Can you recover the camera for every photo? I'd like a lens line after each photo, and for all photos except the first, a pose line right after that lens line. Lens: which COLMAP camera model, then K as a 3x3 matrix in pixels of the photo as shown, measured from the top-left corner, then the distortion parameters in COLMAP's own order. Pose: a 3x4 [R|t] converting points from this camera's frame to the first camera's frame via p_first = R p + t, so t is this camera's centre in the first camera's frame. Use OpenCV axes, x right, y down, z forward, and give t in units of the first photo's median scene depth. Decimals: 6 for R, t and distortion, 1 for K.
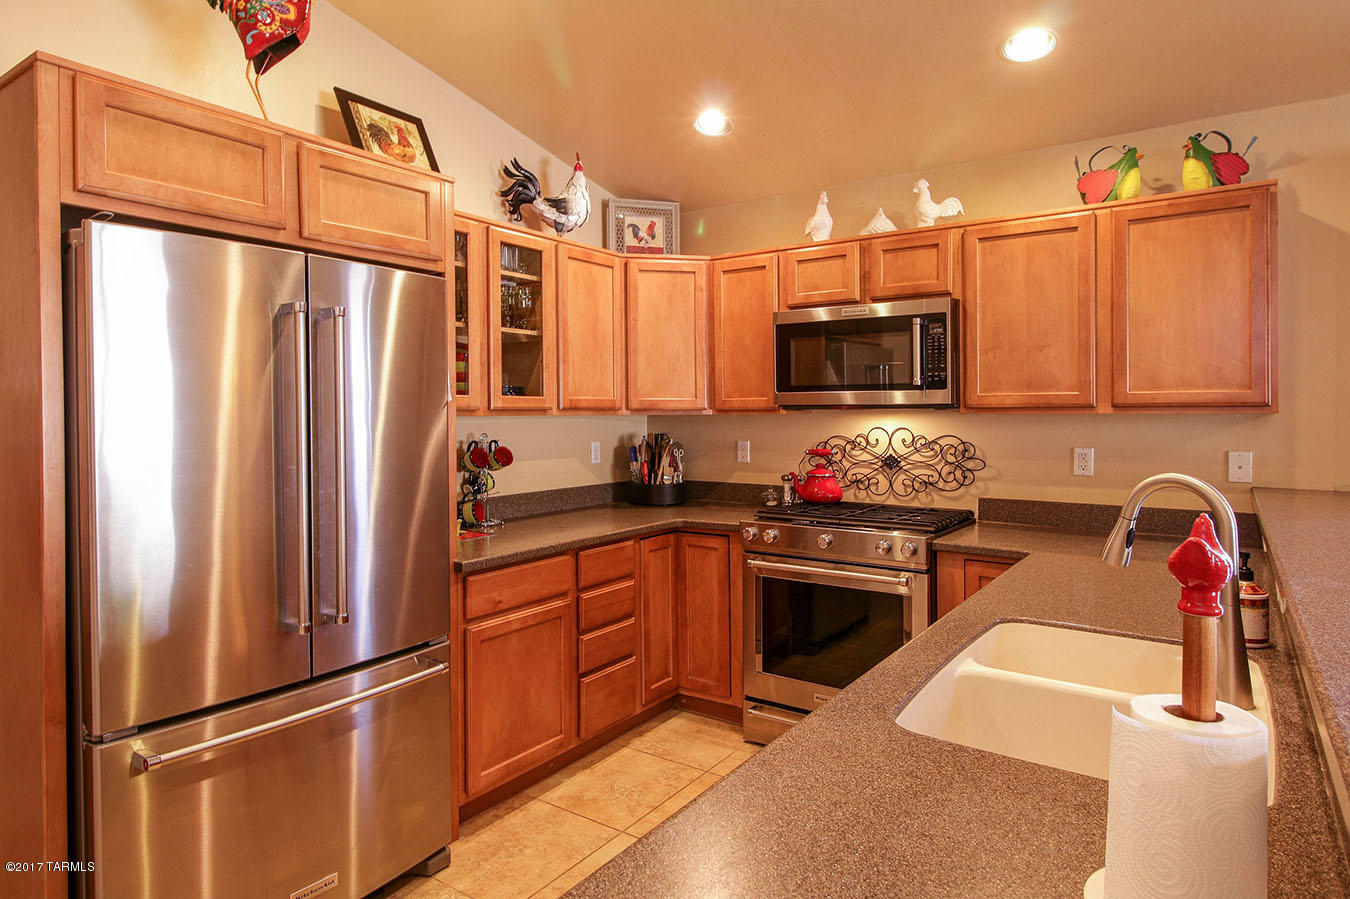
lens RADIAL K [[800.4, 0, 651.8], [0, 800.4, 423.6], [0, 0, 1]] dist [0.014807, -0.011283]
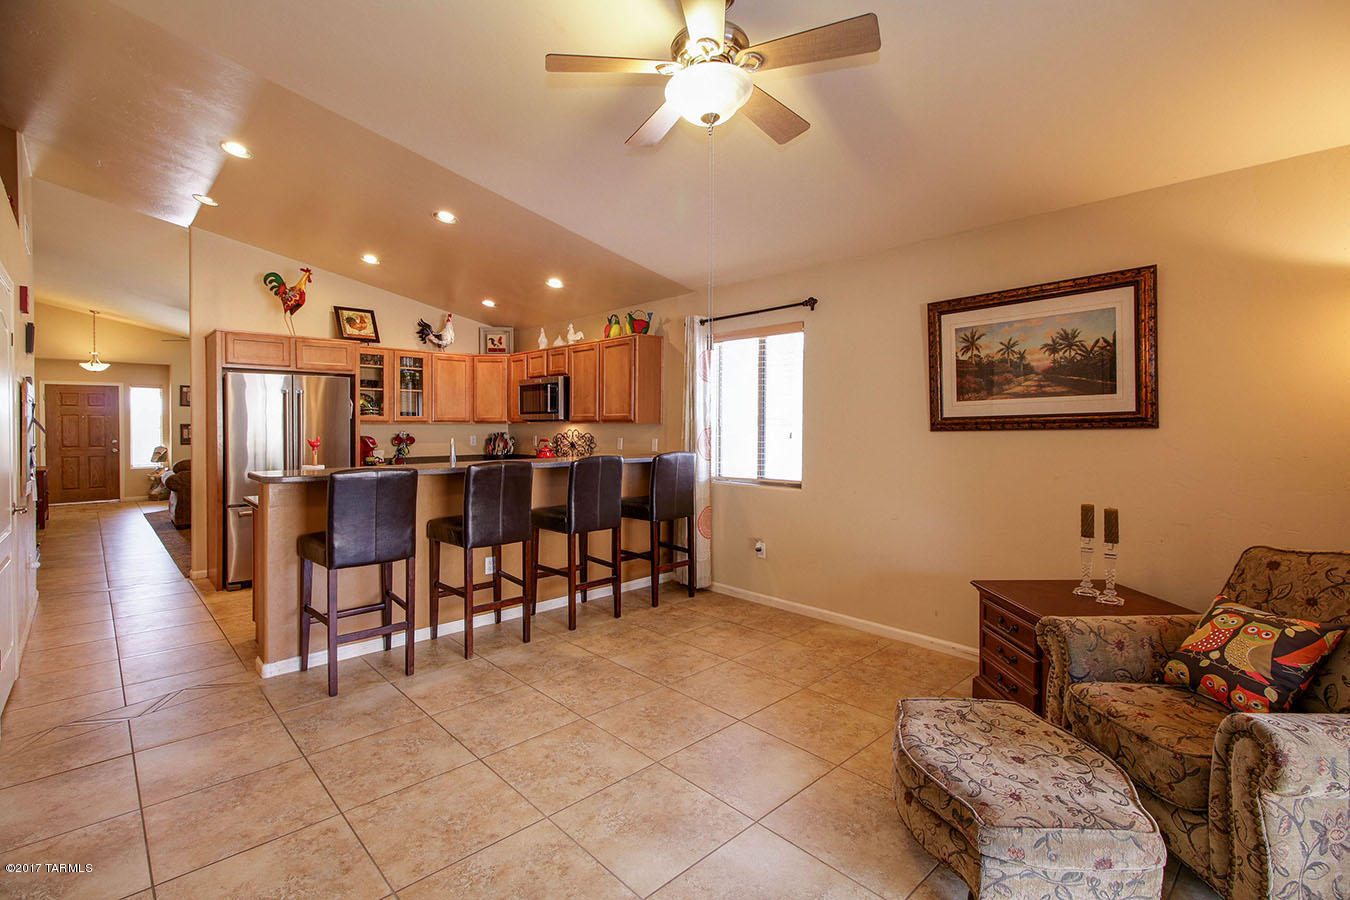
lens RADIAL K [[629.4, 0, 639.4], [0, 629.4, 433.9], [0, 0, 1]] dist [0.008669, -0.004700]
pose [[0.974178, 0.003653, -0.225750, 1.040248], [-0.002658, 0.999985, 0.004712, 0.009834], [0.225764, -0.003990, 0.974174, -0.822245]]
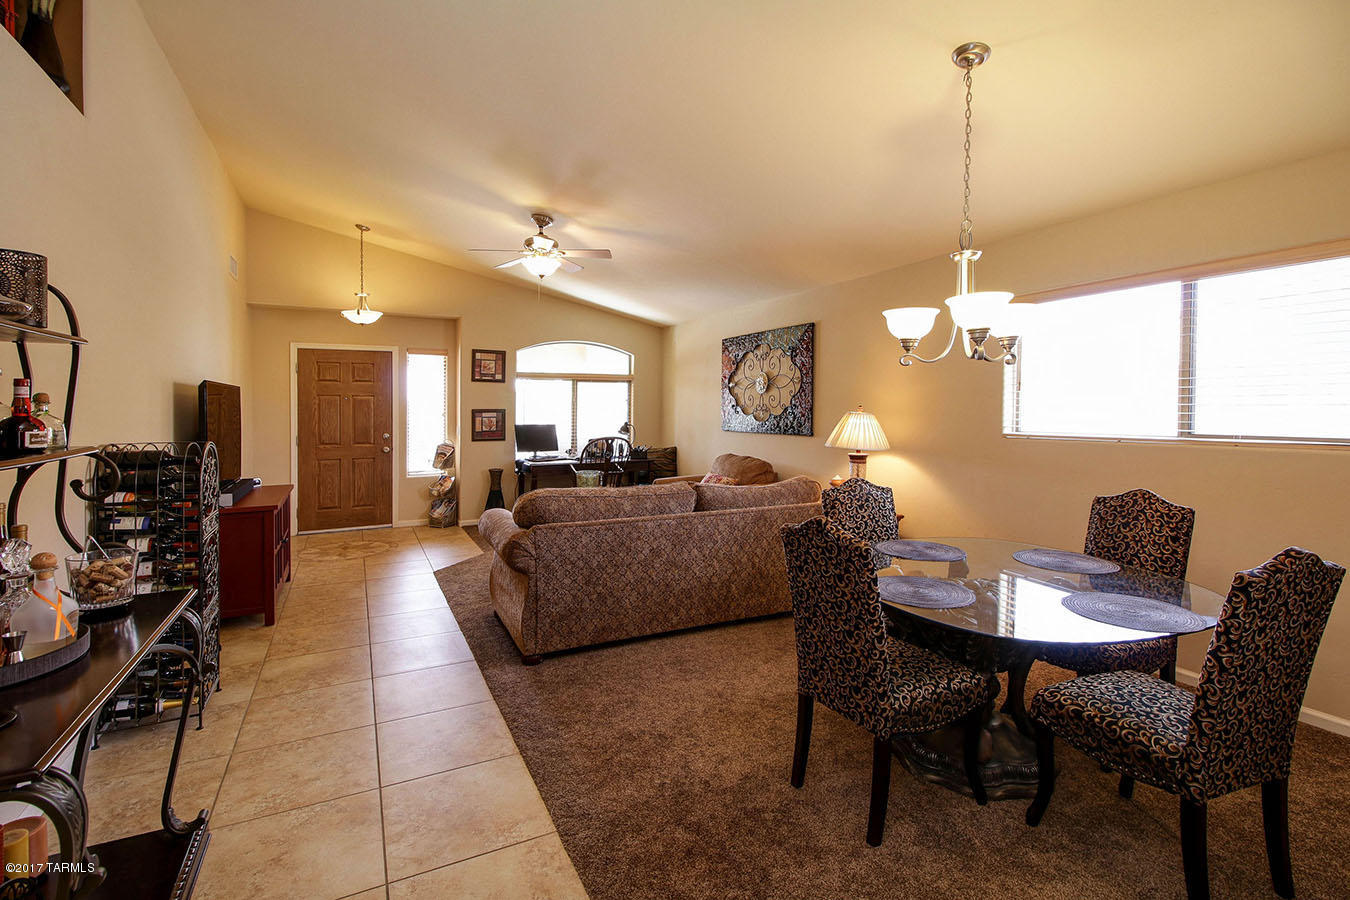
lens RADIAL K [[629.4, 0, 652.2], [0, 629.4, 411.5], [0, 0, 1]] dist [0.008669, -0.004700]
pose [[0.889923, 0.006864, -0.456060, 0.674725], [-0.008363, 0.999964, -0.001269, 0.003992], [0.456035, 0.004943, 0.889948, -0.576581]]
